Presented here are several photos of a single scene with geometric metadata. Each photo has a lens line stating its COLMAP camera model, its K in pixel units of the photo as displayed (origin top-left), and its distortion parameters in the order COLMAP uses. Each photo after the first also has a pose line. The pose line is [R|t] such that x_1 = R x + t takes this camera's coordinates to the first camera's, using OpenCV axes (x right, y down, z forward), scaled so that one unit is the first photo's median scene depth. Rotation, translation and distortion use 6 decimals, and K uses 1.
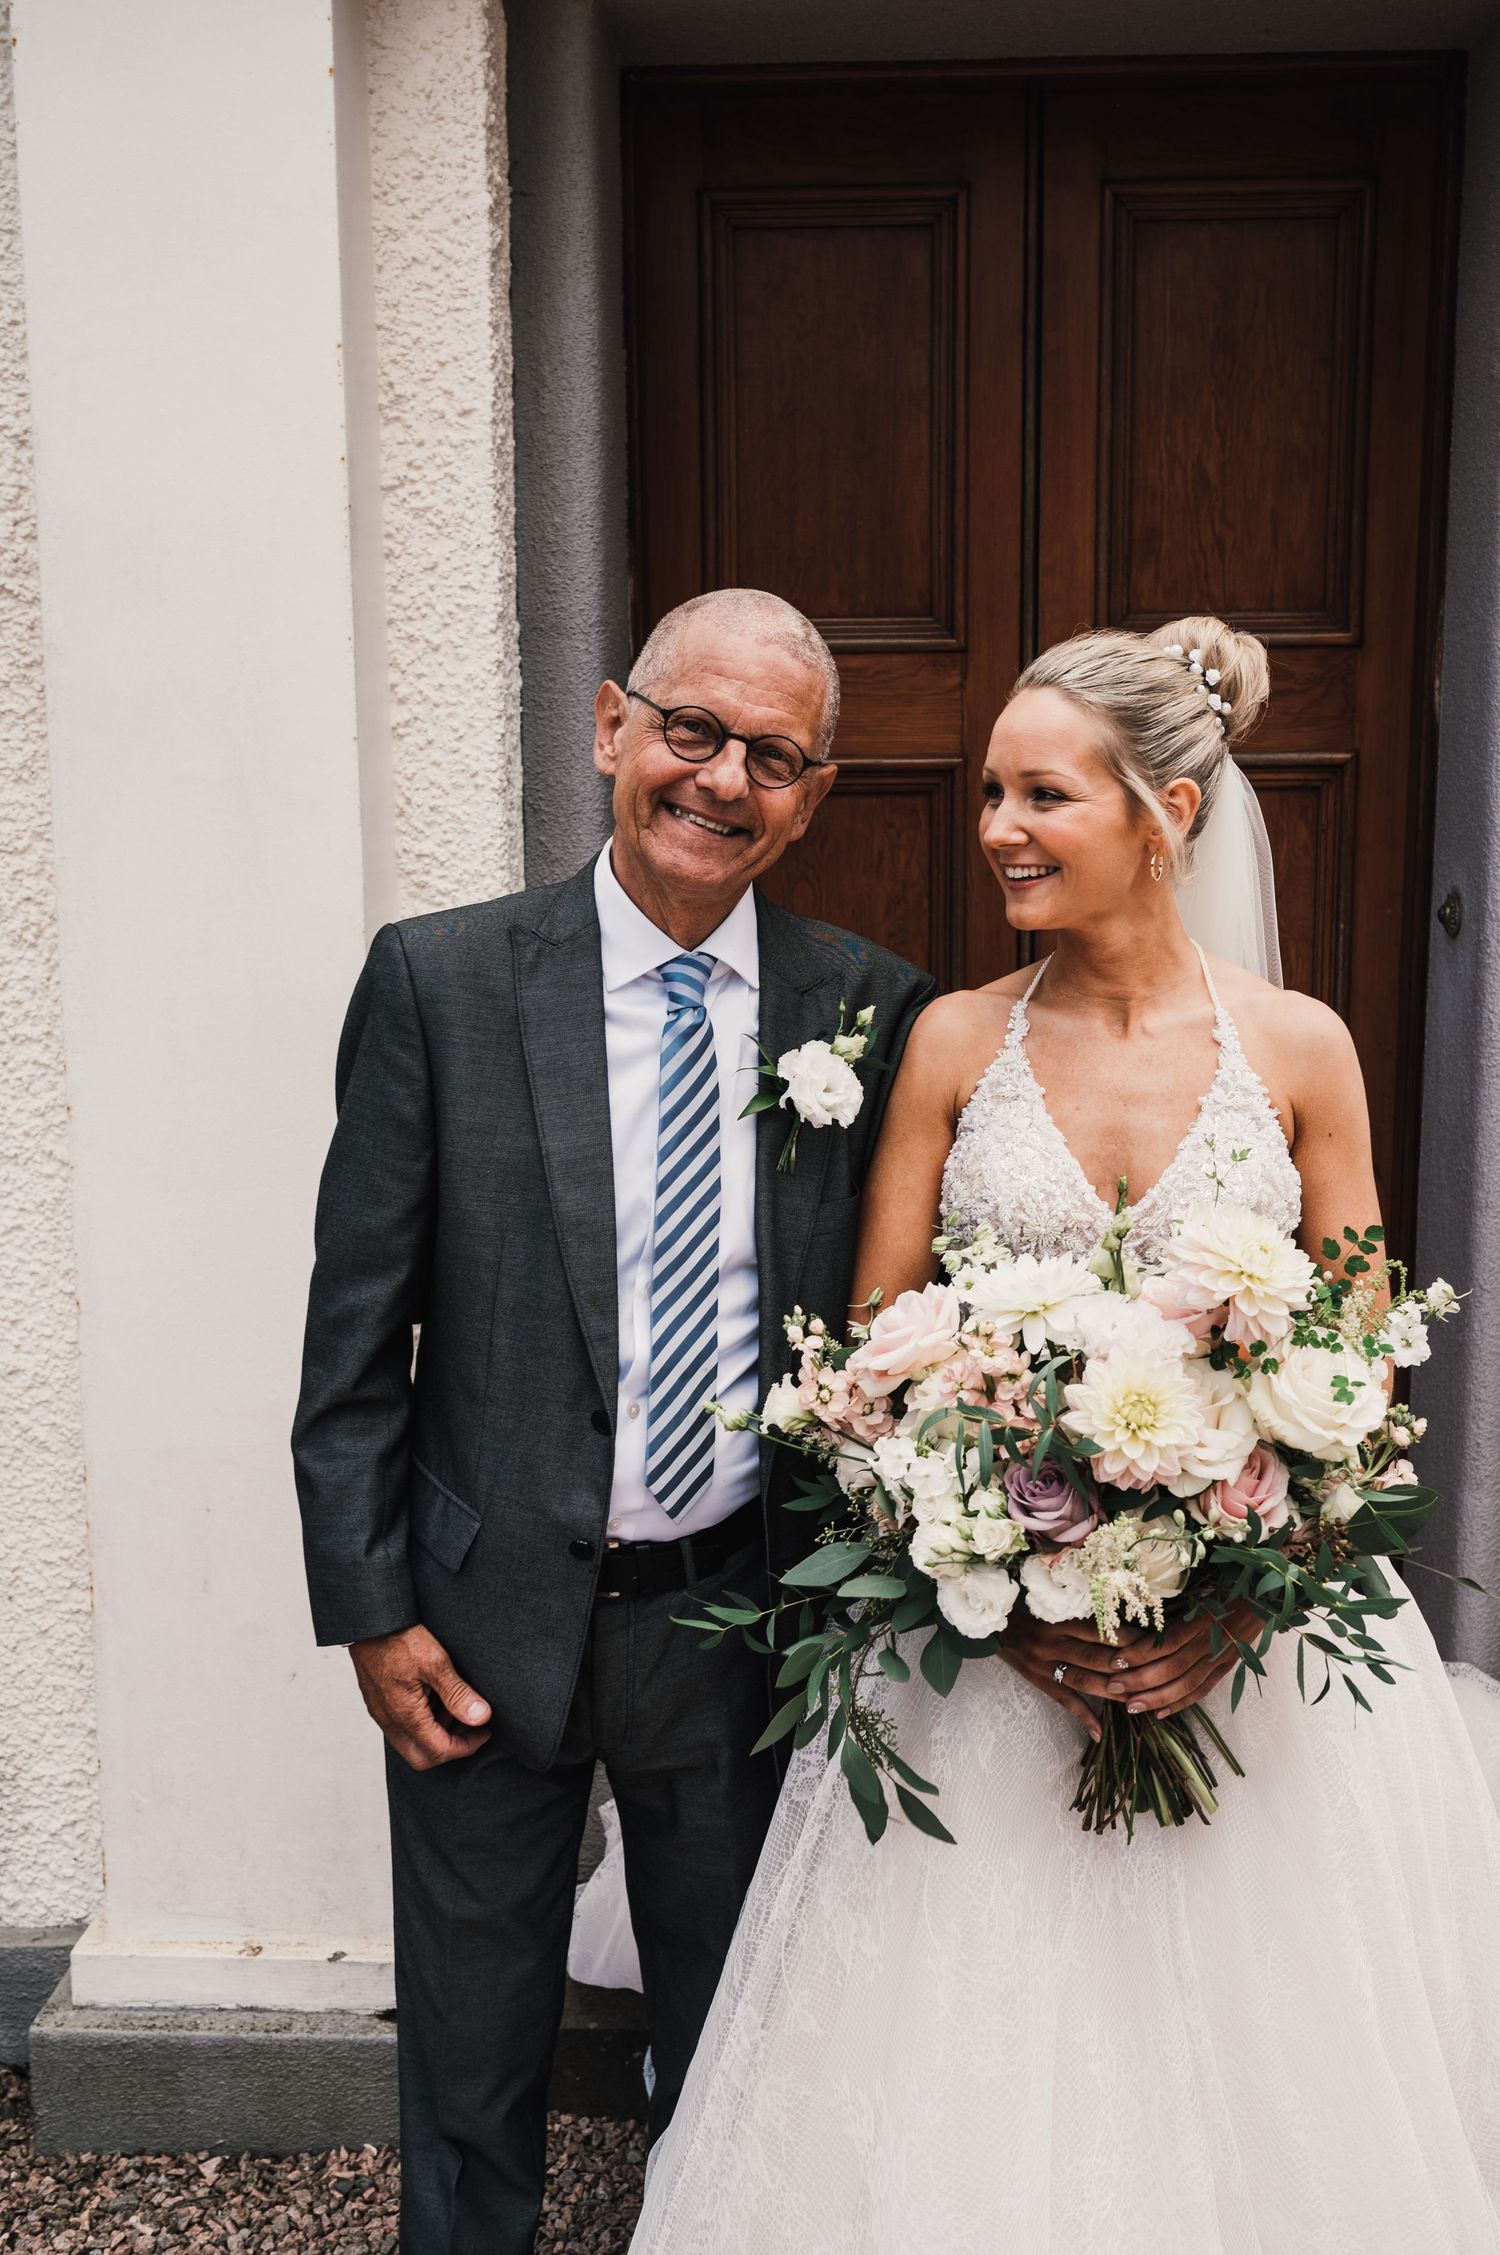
lens RADIAL K [[2207.3, 0, 741.0], [0, 2207.3, 1160.5], [0, 0, 1]] dist [-0.003053, -0.000948]
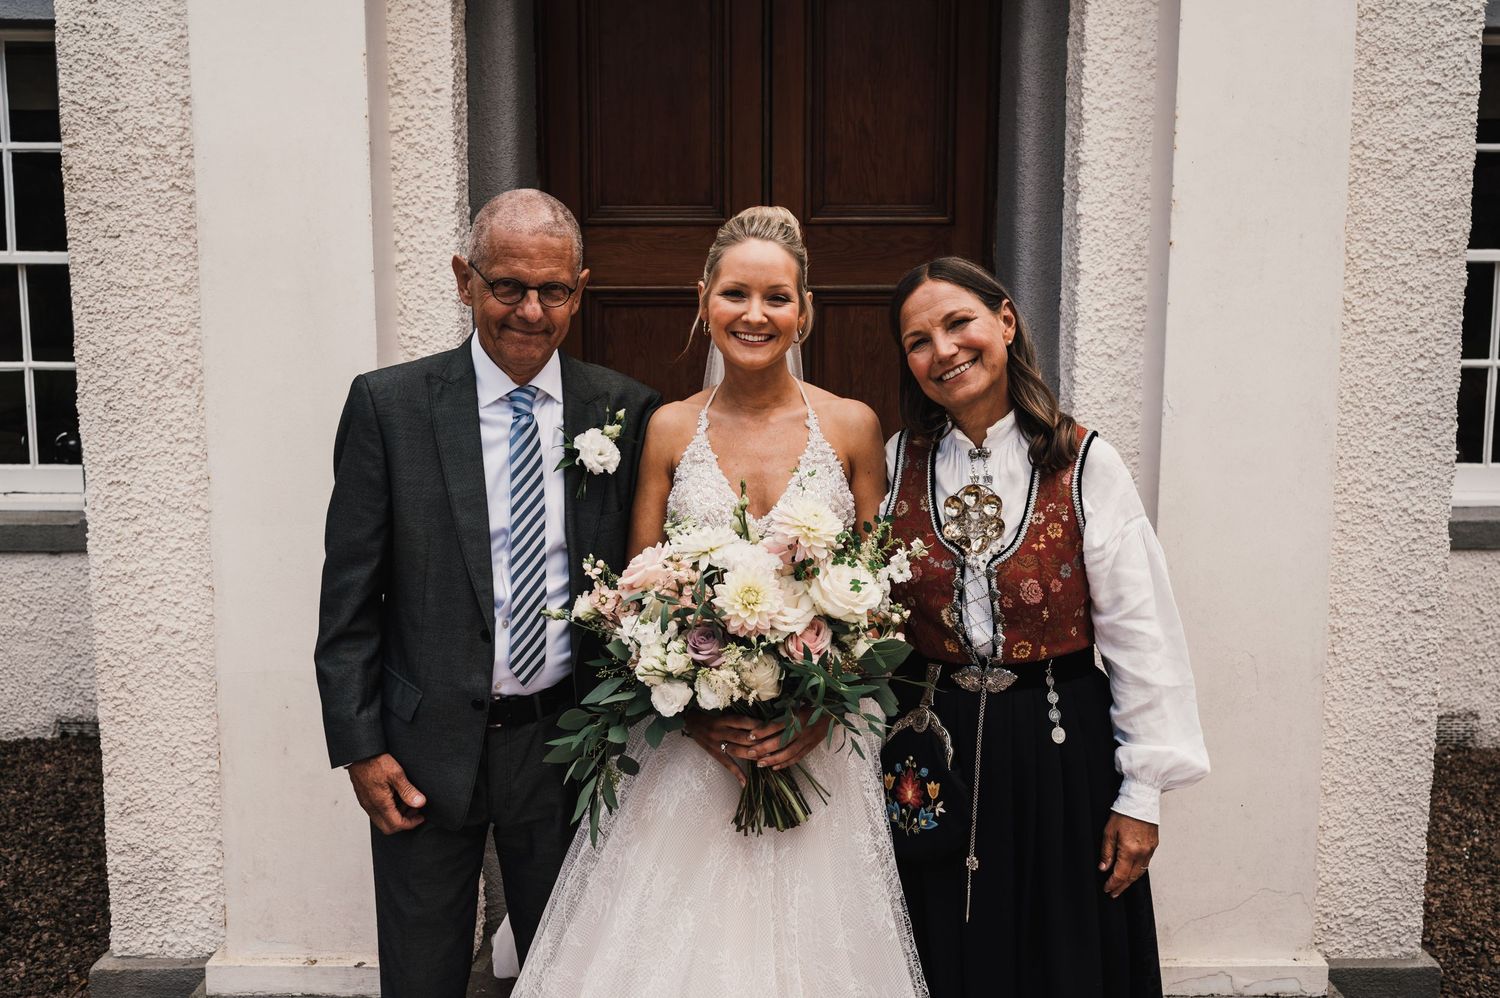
lens RADIAL K [[1486.3, 0, 737.4], [0, 1486.3, 525.1], [0, 0, 1]] dist [-0.009801, 0.013379]
pose [[0.999087, 0.002895, 0.042613, 0.066622], [-0.001981, 0.999767, -0.021484, 0.037931], [-0.042665, 0.021380, 0.998861, -0.201397]]
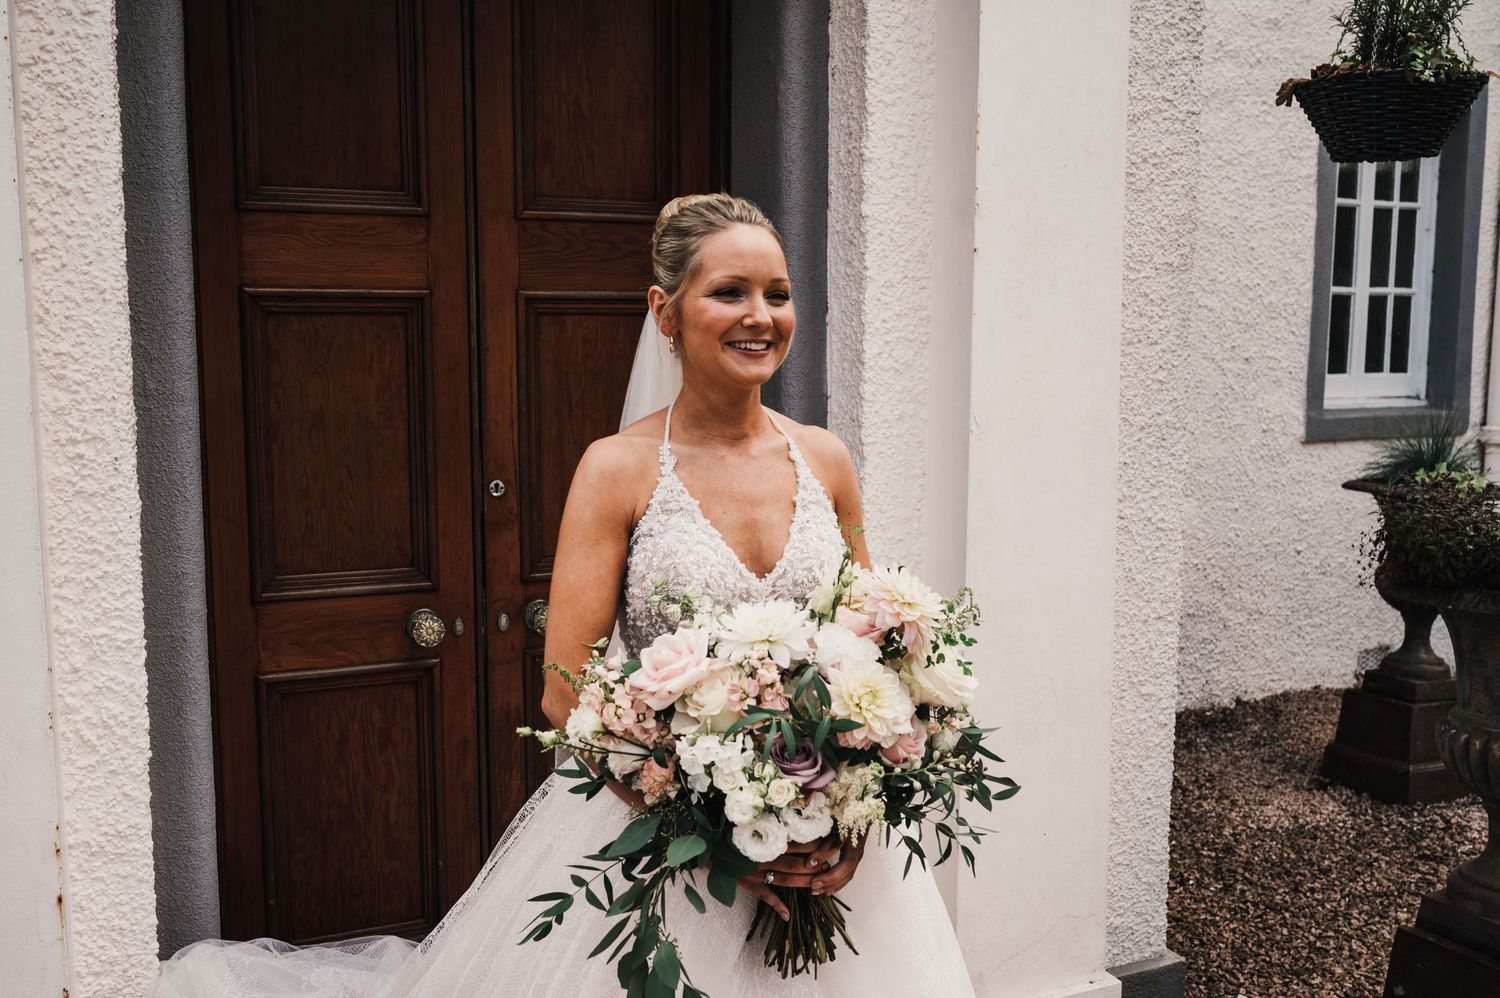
lens RADIAL K [[1468.3, 0, 772.1], [0, 1468.3, 521.6], [0, 0, 1]] dist [-0.003053, -0.000948]
pose [[0.879422, -0.050149, 0.473394, -0.191962], [0.066330, 0.997644, -0.017536, 0.000371], [-0.471399, 0.046822, 0.880676, 0.066794]]
